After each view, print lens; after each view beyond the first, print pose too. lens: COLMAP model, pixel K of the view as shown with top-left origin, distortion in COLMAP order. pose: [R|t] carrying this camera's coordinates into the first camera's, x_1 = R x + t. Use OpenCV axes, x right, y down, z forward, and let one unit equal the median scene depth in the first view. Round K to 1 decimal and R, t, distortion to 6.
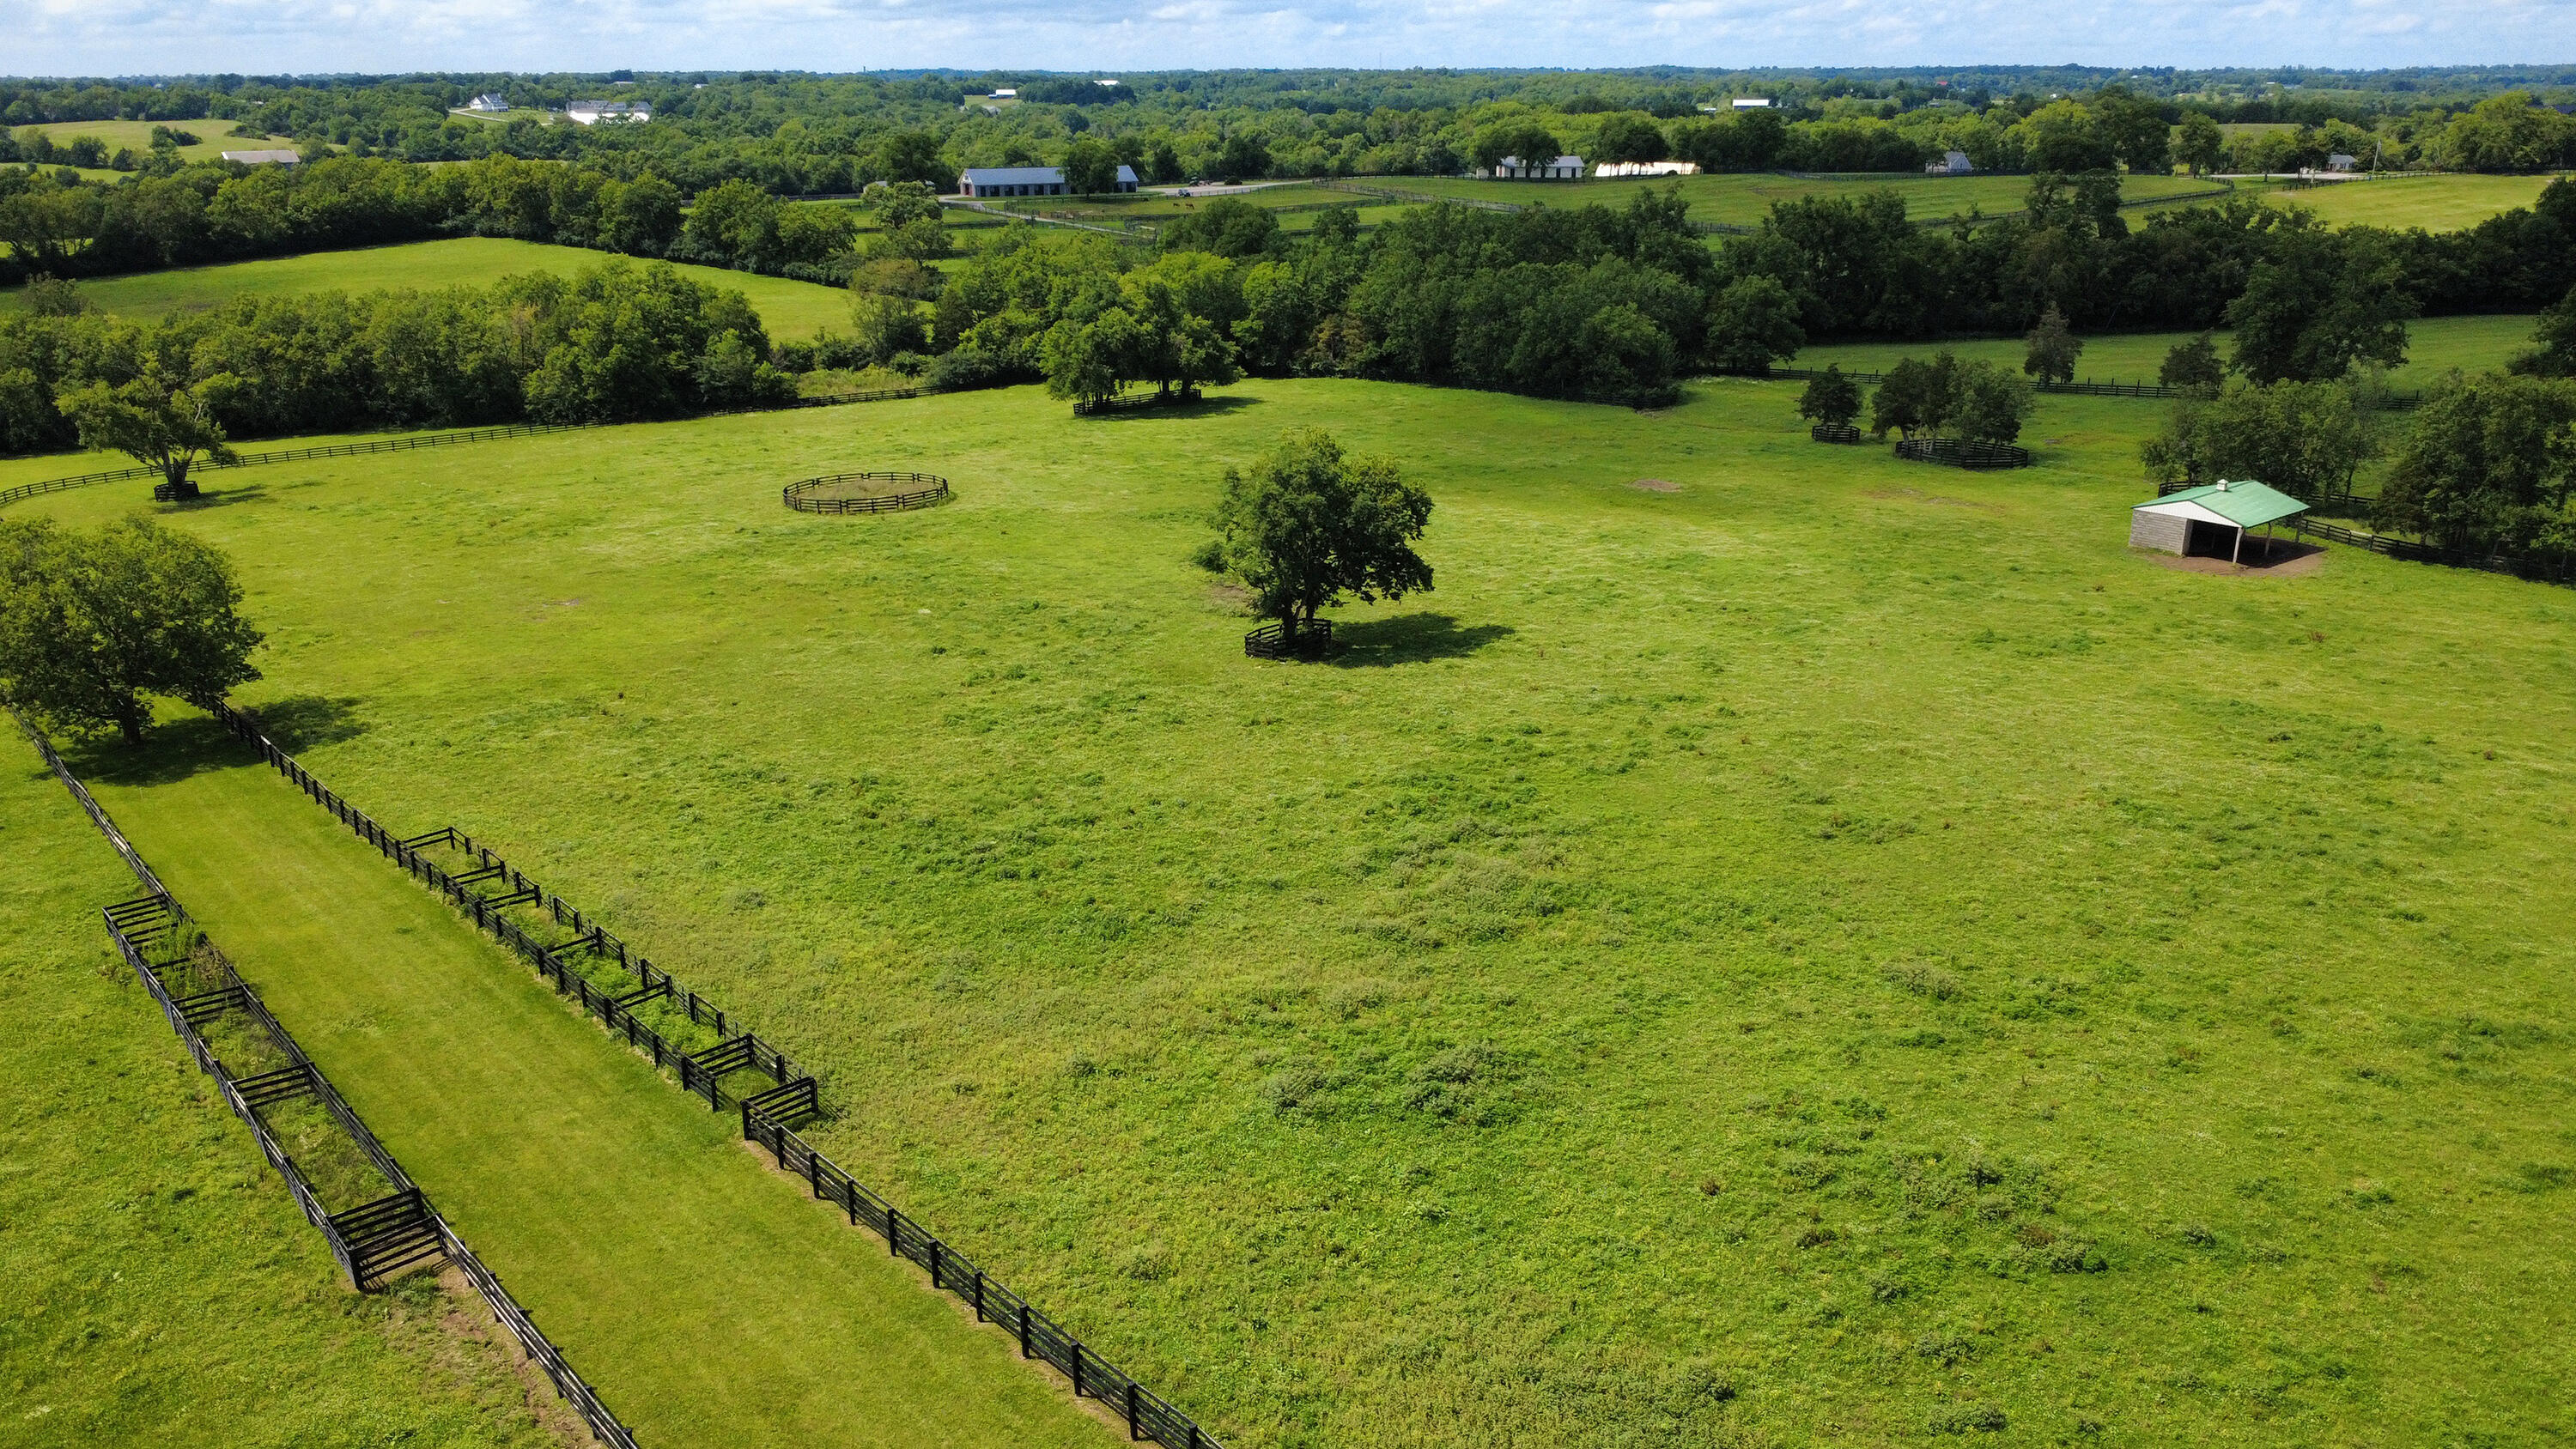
lens RADIAL K [[1888.9, 0, 1288.0], [0, 1888.9, 724.5], [0, 0, 1]] dist [-0.001124, -0.005645]
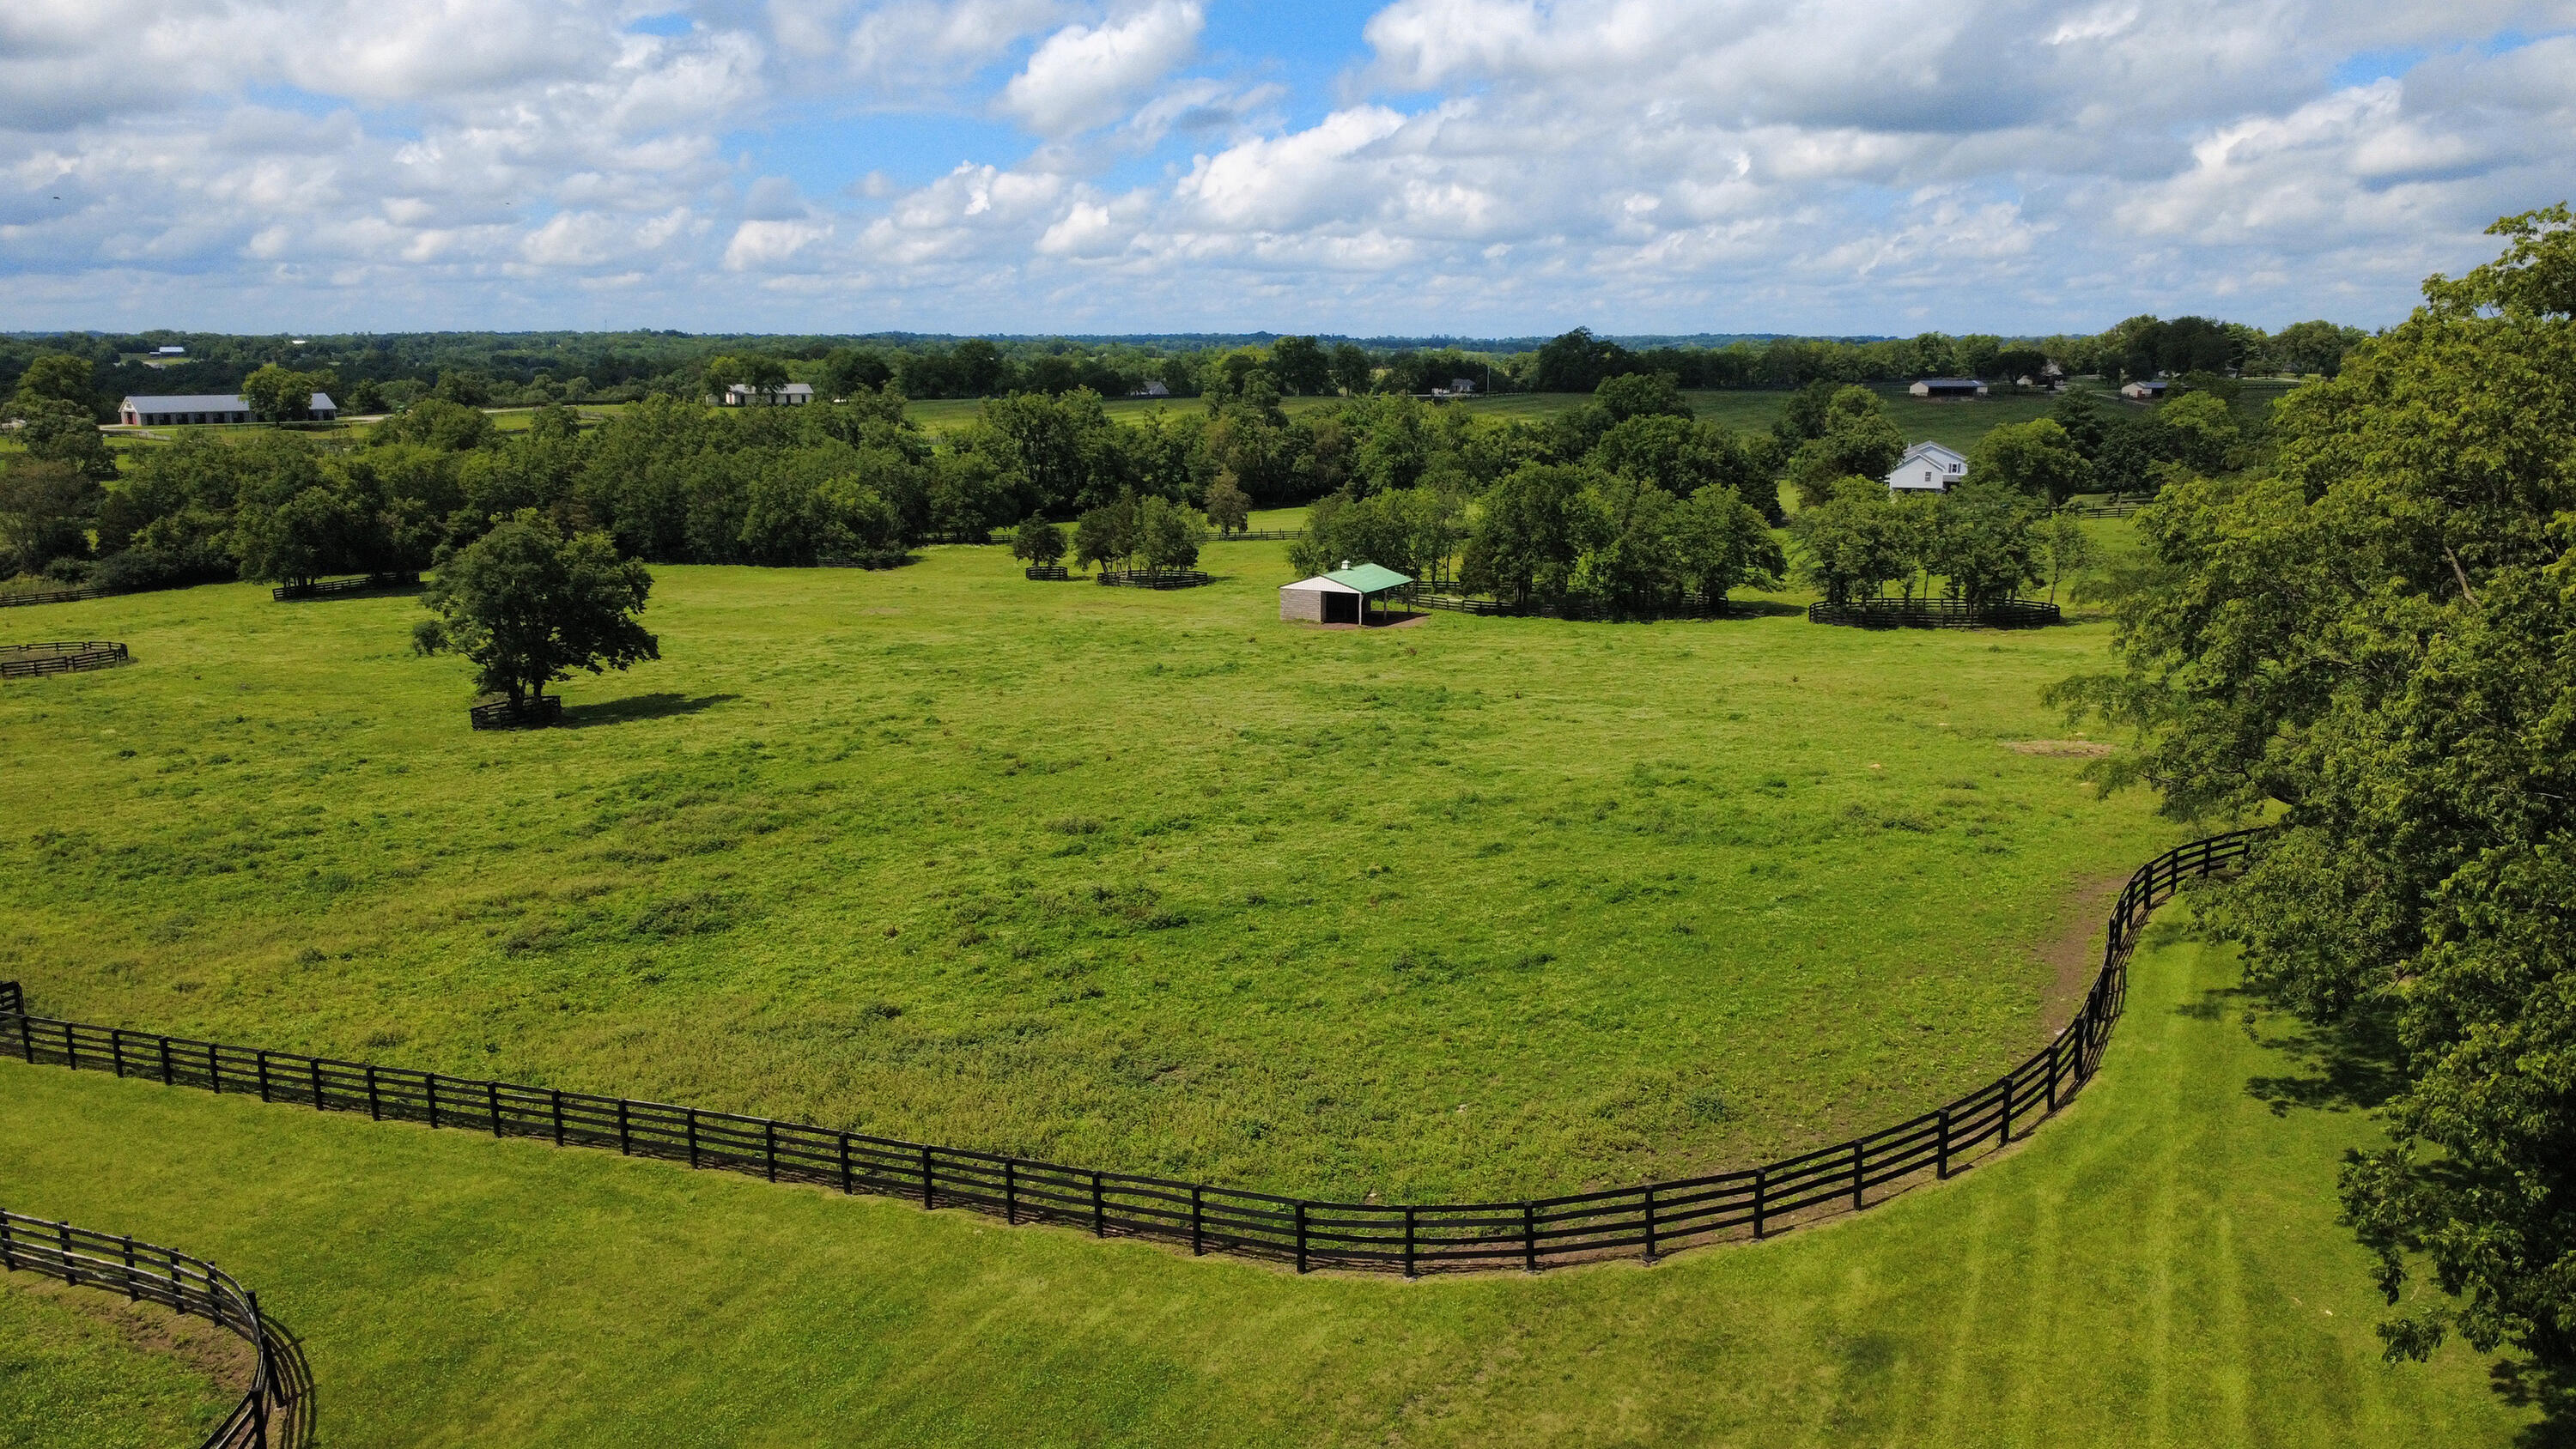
lens RADIAL K [[1885.0, 0, 1288.0], [0, 1885.0, 724.5], [0, 0, 1]] dist [-0.001257, -0.000296]
pose [[0.926283, -0.072045, 0.369876, 0.007690], [0.120122, 0.986800, -0.108612, 0.102695], [-0.357169, 0.145036, 0.922711, -0.086693]]
